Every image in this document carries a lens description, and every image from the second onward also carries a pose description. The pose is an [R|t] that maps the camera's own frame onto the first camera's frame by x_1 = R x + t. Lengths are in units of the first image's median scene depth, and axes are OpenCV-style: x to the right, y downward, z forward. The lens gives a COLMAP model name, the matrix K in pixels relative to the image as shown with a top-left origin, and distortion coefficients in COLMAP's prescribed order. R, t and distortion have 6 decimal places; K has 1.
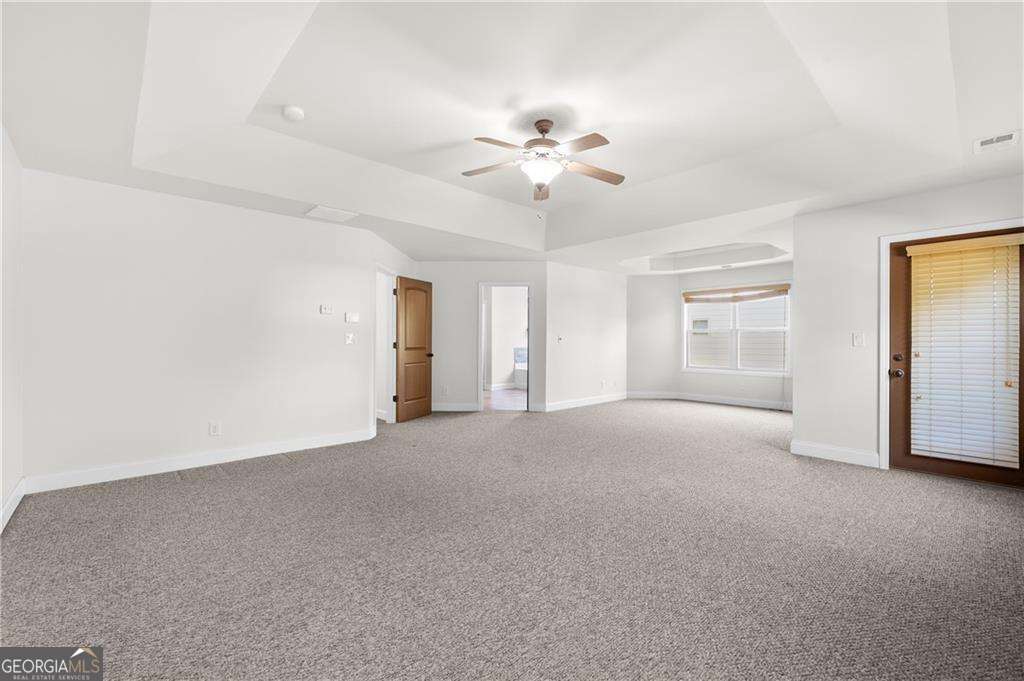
lens RADIAL K [[435.4, 0, 514.0], [0, 435.4, 341.4], [0, 0, 1]] dist [0.000443, -0.000324]
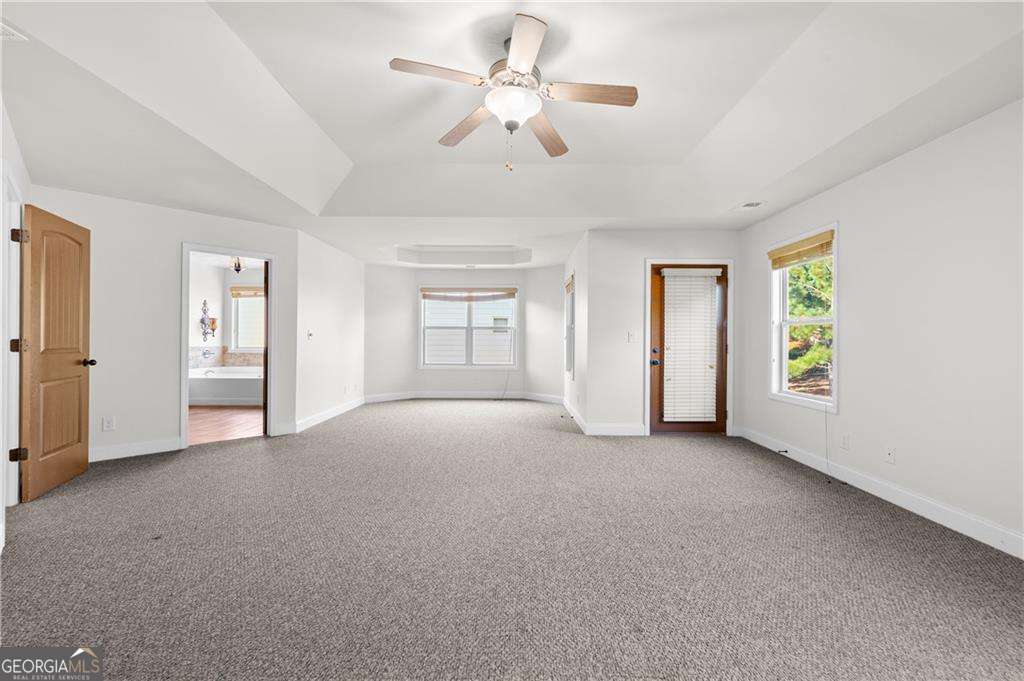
lens RADIAL K [[435.4, 0, 514.0], [0, 435.4, 341.4], [0, 0, 1]] dist [0.000443, -0.000324]
pose [[0.679672, -0.003328, 0.733508, -0.242065], [-0.001409, 0.999982, 0.005842, 0.000884], [-0.733515, -0.005004, 0.679655, 0.253287]]
